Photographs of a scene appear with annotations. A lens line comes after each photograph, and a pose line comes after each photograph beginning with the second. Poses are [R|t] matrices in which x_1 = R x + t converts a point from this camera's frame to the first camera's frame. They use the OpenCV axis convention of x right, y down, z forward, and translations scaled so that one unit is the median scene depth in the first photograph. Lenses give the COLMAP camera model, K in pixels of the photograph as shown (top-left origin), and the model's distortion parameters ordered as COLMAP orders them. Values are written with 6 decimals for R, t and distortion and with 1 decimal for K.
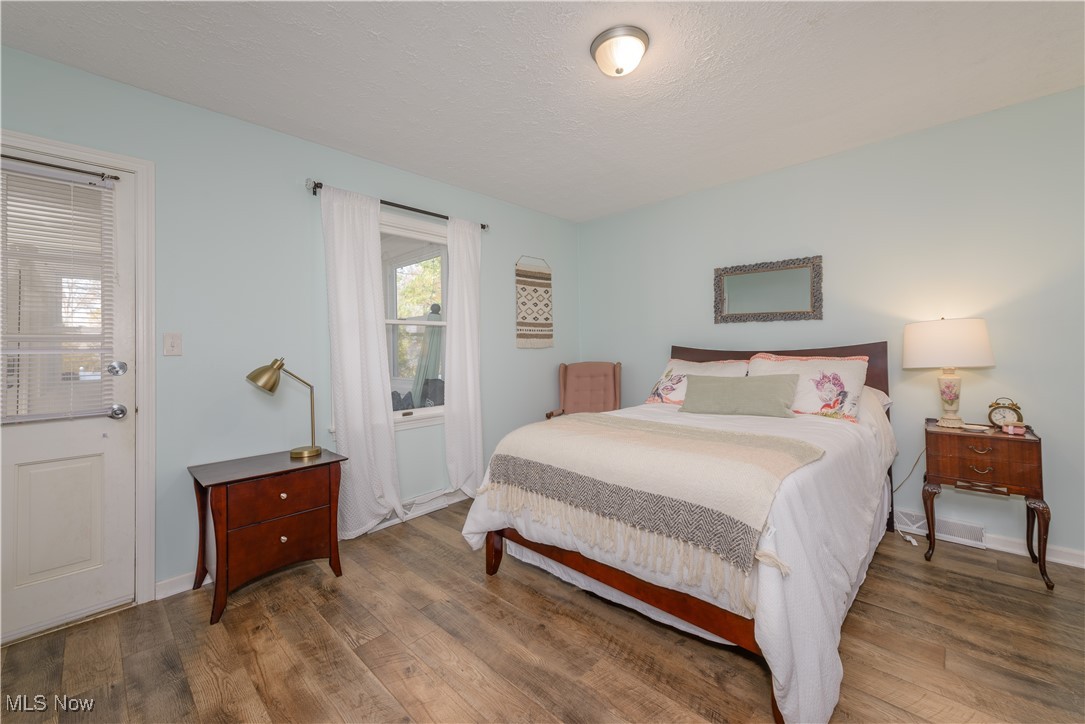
lens RADIAL K [[443.7, 0, 539.1], [0, 443.7, 349.6], [0, 0, 1]] dist [0.000769, -0.000051]
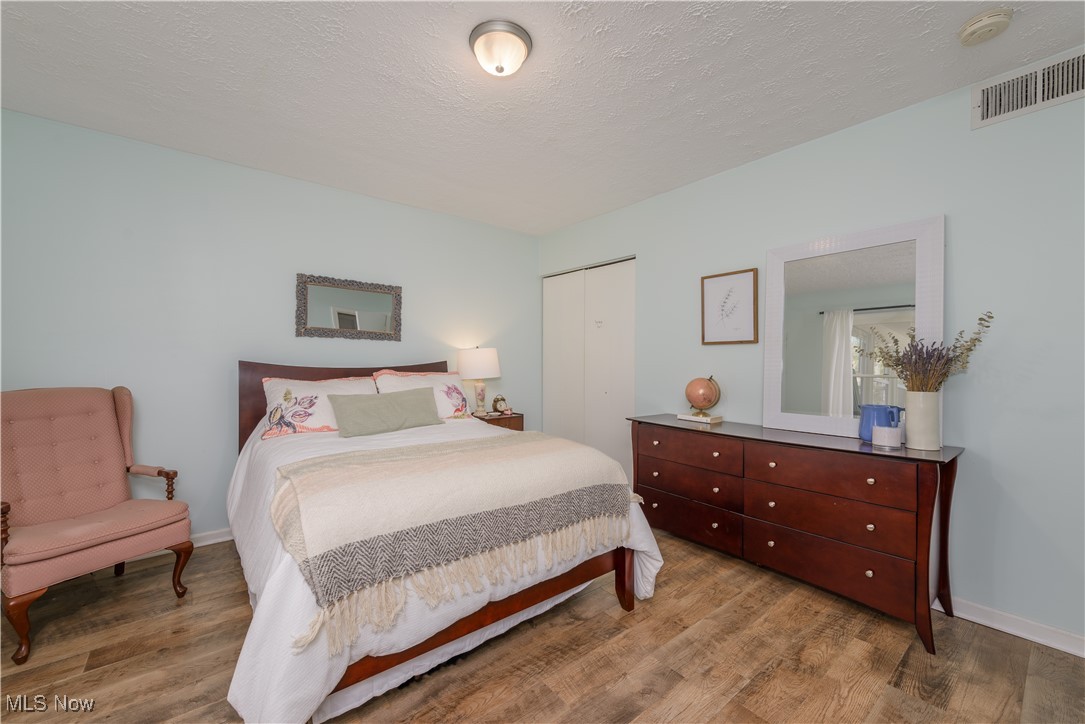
lens RADIAL K [[419.5, 0, 543.8], [0, 419.5, 370.4], [0, 0, 1]] dist [0.001469, -0.000137]
pose [[0.114188, -0.004491, 0.993449, -0.533014], [-0.000454, 0.999989, 0.004573, 0.005908], [-0.993459, -0.000973, 0.114185, 0.616299]]
